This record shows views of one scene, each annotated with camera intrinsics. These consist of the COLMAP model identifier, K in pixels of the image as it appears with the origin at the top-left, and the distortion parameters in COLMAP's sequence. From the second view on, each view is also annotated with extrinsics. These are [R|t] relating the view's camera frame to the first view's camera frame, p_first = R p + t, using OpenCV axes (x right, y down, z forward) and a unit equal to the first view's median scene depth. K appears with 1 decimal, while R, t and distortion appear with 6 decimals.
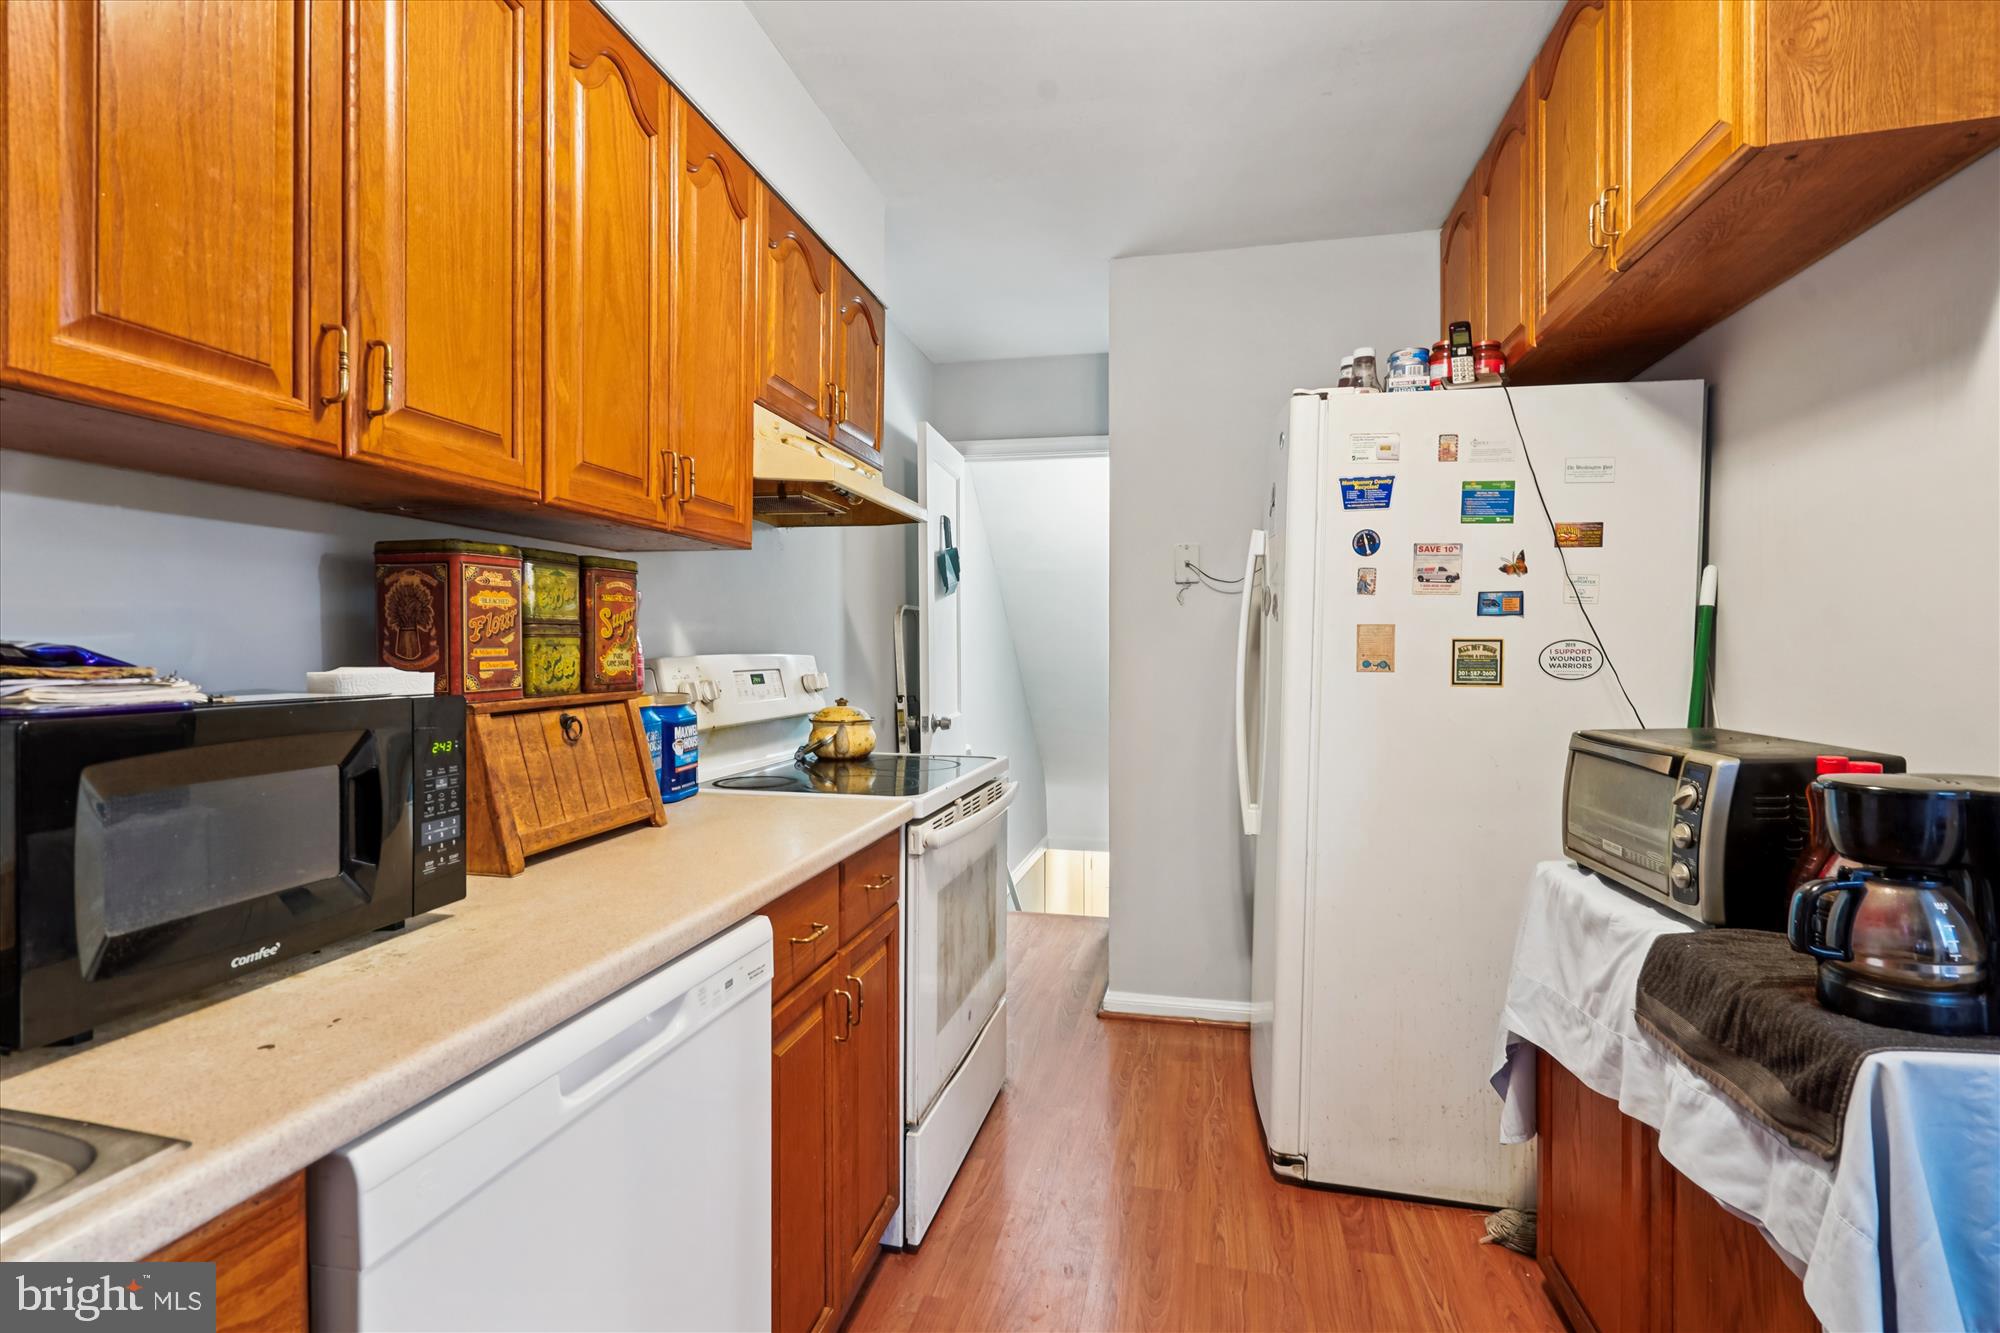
lens RADIAL K [[938.0, 0, 996.1], [0, 938.0, 662.6], [0, 0, 1]] dist [0.002953, -0.000056]
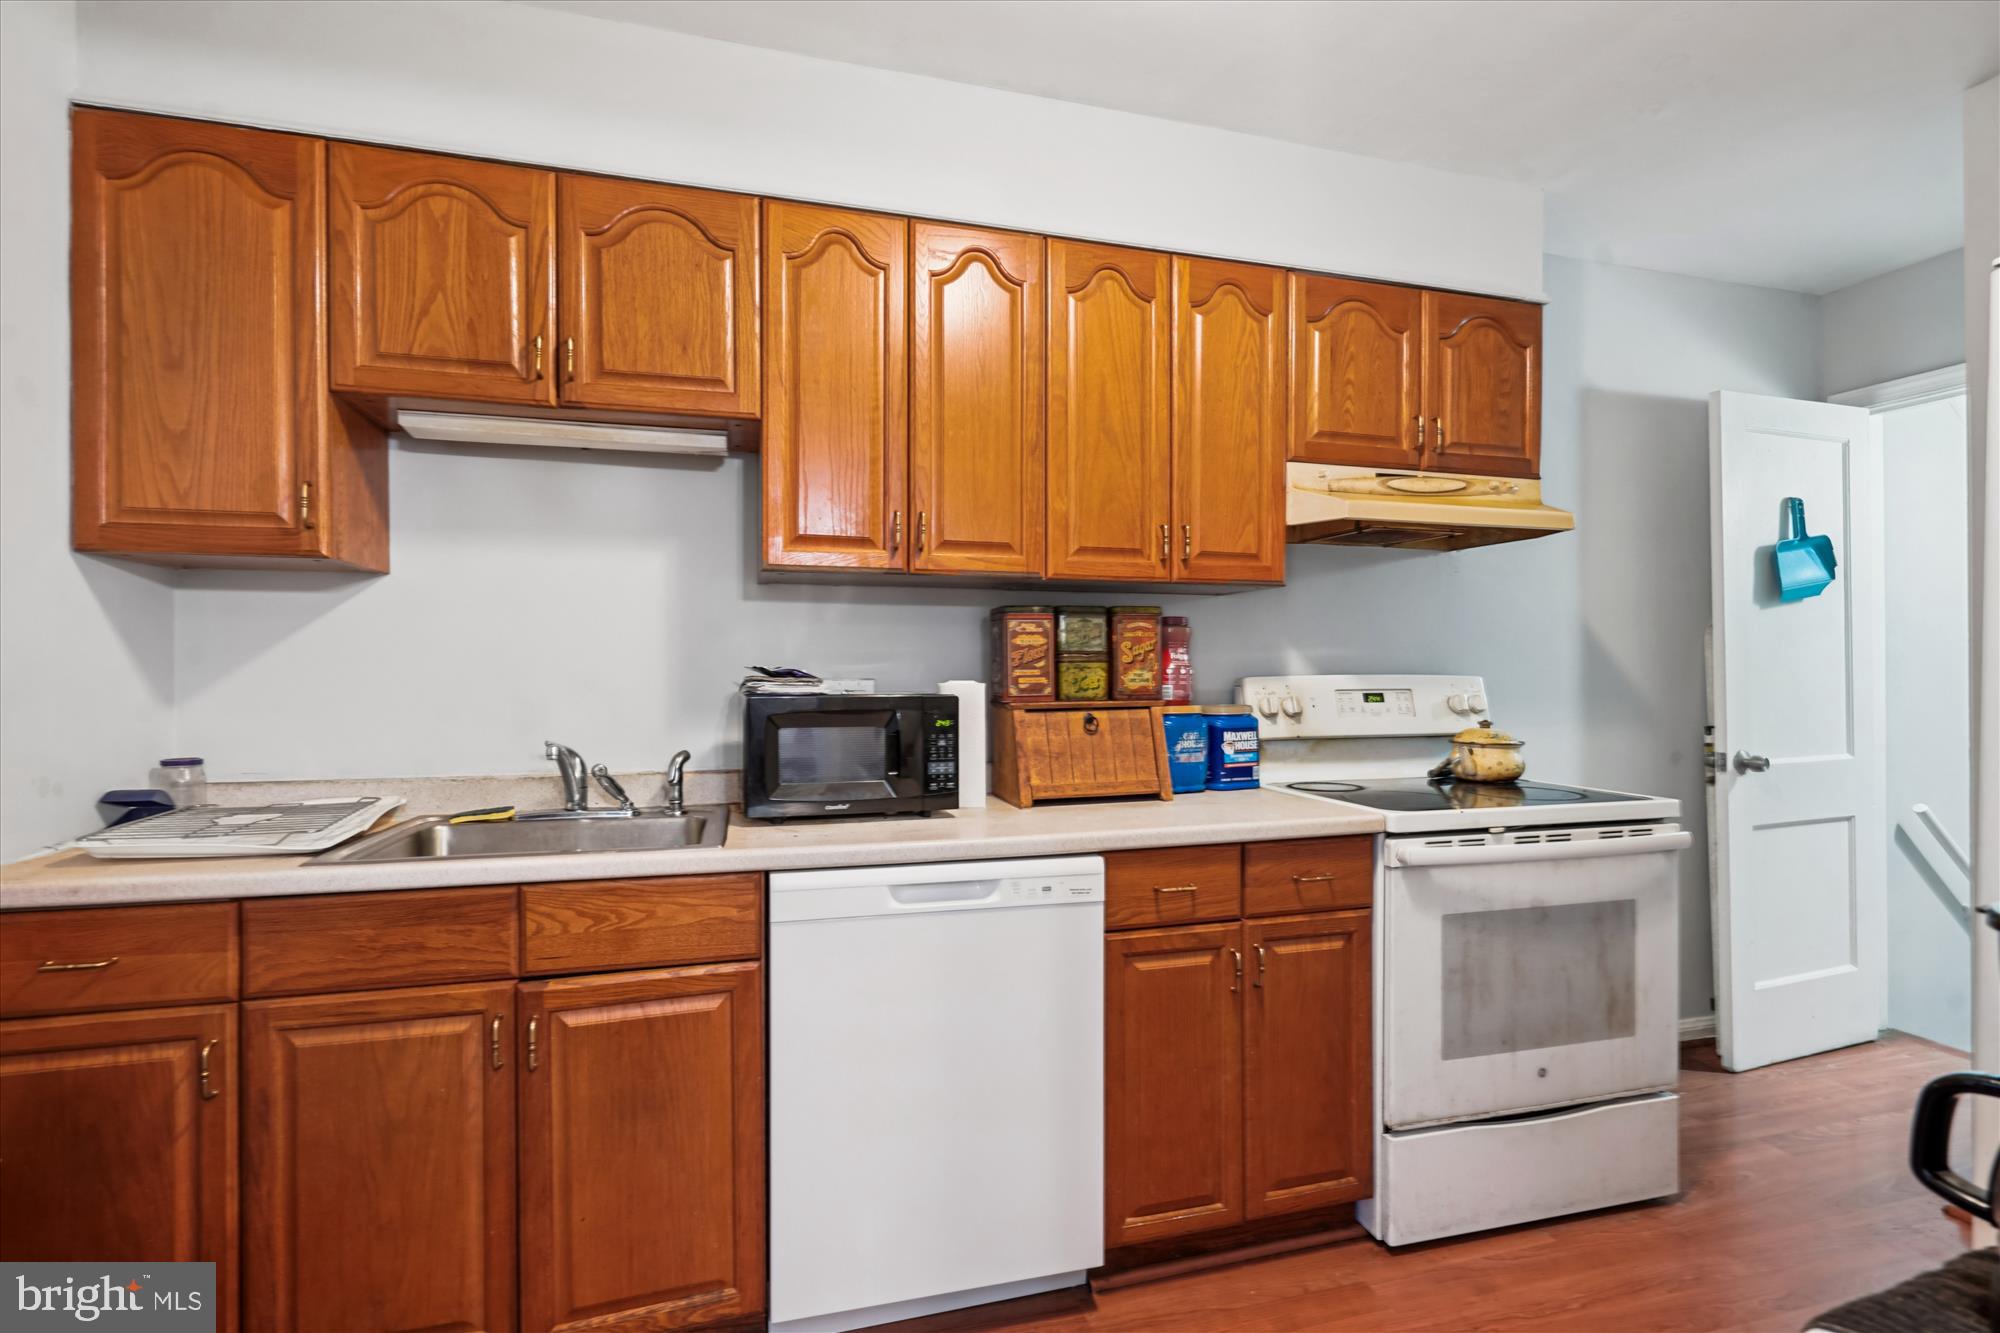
lens RADIAL K [[938.0, 0, 996.9], [0, 938.0, 669.5], [0, 0, 1]] dist [0.002953, -0.000056]
pose [[0.488824, -0.005517, -0.872365, 0.758295], [-0.010386, 0.999872, -0.012143, 0.004091], [0.872320, 0.014996, 0.488705, 0.133672]]
